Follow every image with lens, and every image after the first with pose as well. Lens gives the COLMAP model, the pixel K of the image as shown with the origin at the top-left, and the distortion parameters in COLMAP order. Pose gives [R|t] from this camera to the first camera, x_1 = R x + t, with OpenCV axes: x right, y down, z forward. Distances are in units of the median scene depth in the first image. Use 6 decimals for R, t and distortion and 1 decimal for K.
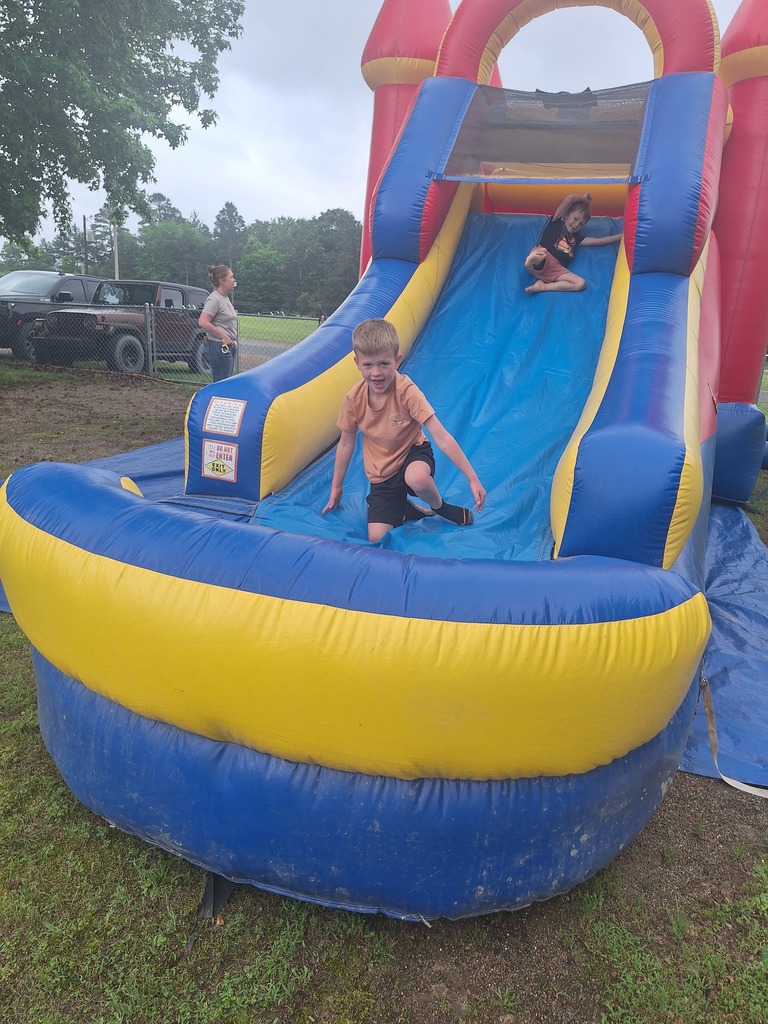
lens RADIAL K [[676.9, 0, 384.0], [0, 676.9, 512.0], [0, 0, 1]] dist [0.023721, -0.044046]
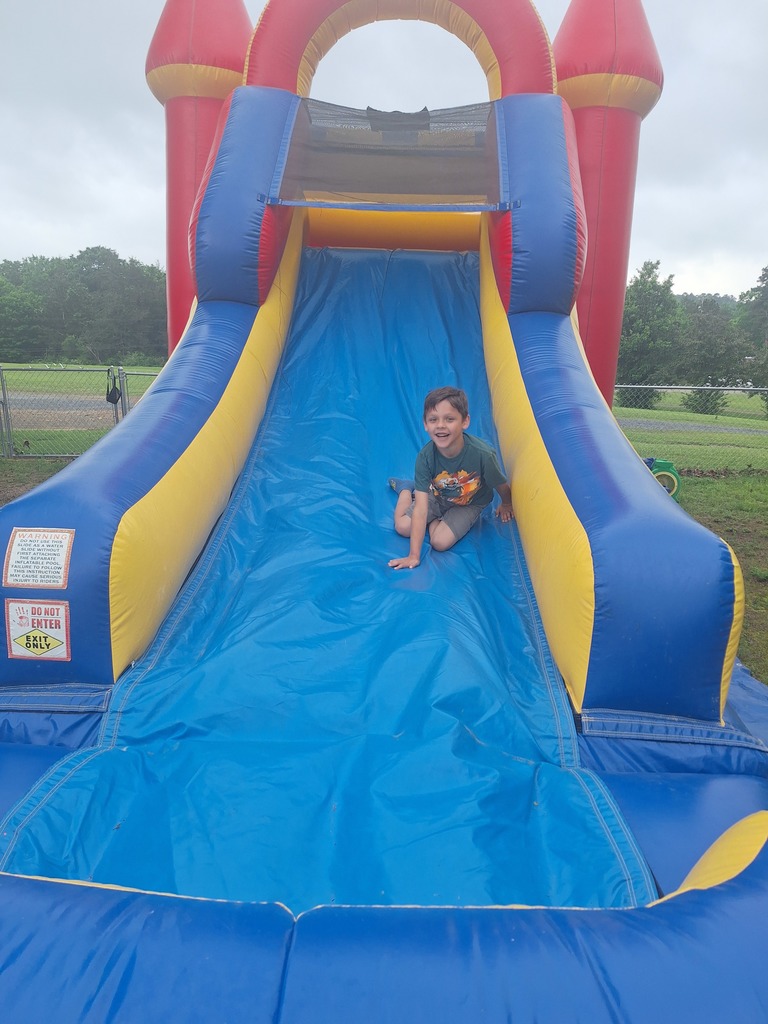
lens RADIAL K [[676.9, 0, 384.0], [0, 676.9, 512.0], [0, 0, 1]] dist [0.023721, -0.044046]
pose [[0.951192, -0.113058, 0.287144, -0.070098], [0.126724, 0.991502, -0.029399, -0.081089], [-0.281380, 0.064352, 0.957436, 0.201416]]
